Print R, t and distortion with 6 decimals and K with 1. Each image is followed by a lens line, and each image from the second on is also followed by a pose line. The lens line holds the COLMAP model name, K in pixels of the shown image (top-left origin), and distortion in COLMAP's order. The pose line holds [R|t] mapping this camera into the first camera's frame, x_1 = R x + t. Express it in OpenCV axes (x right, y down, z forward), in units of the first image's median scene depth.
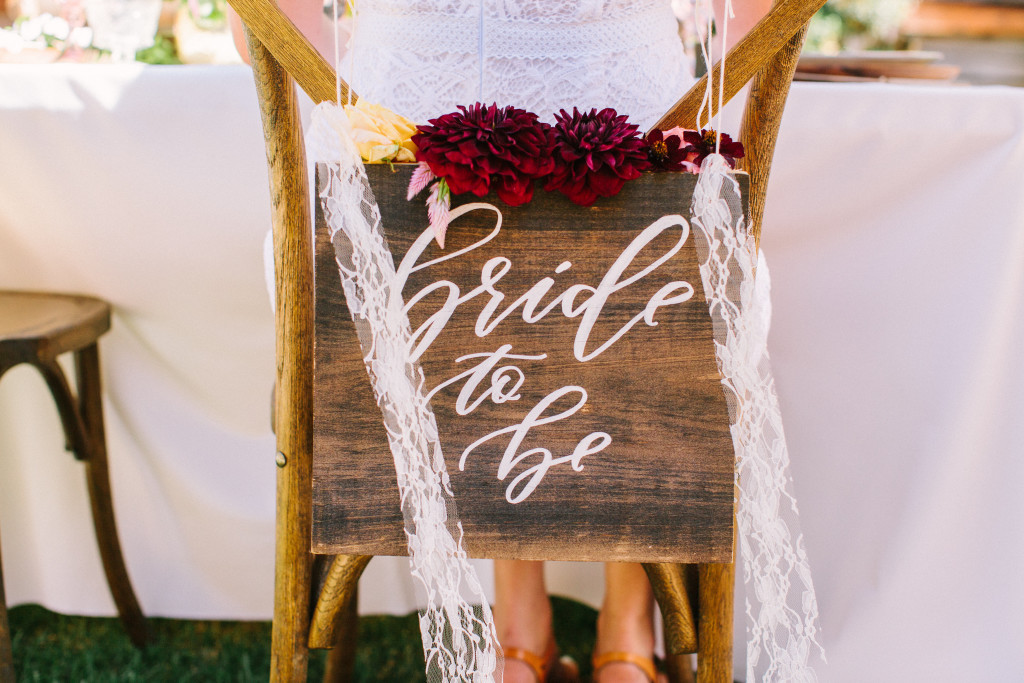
lens RADIAL K [[1597.9, 0, 506.4], [0, 1597.9, 341.3], [0, 0, 1]] dist [-0.146840, 0.000000]
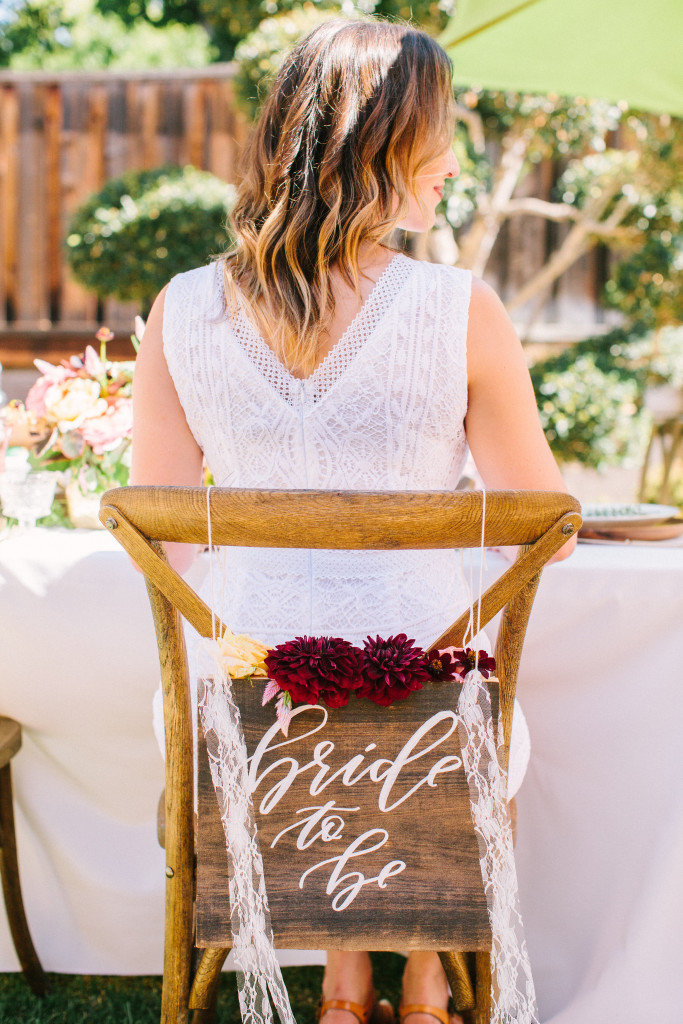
lens RADIAL K [[1597.9, 0, 347.9], [0, 1597.9, 512.0], [0, 0, 1]] dist [-0.146840, 0.000000]
pose [[0.999931, -0.010138, 0.005964, 0.008683], [0.010604, 0.996400, -0.084109, -0.134878], [-0.005090, 0.084167, 0.996439, -0.440367]]
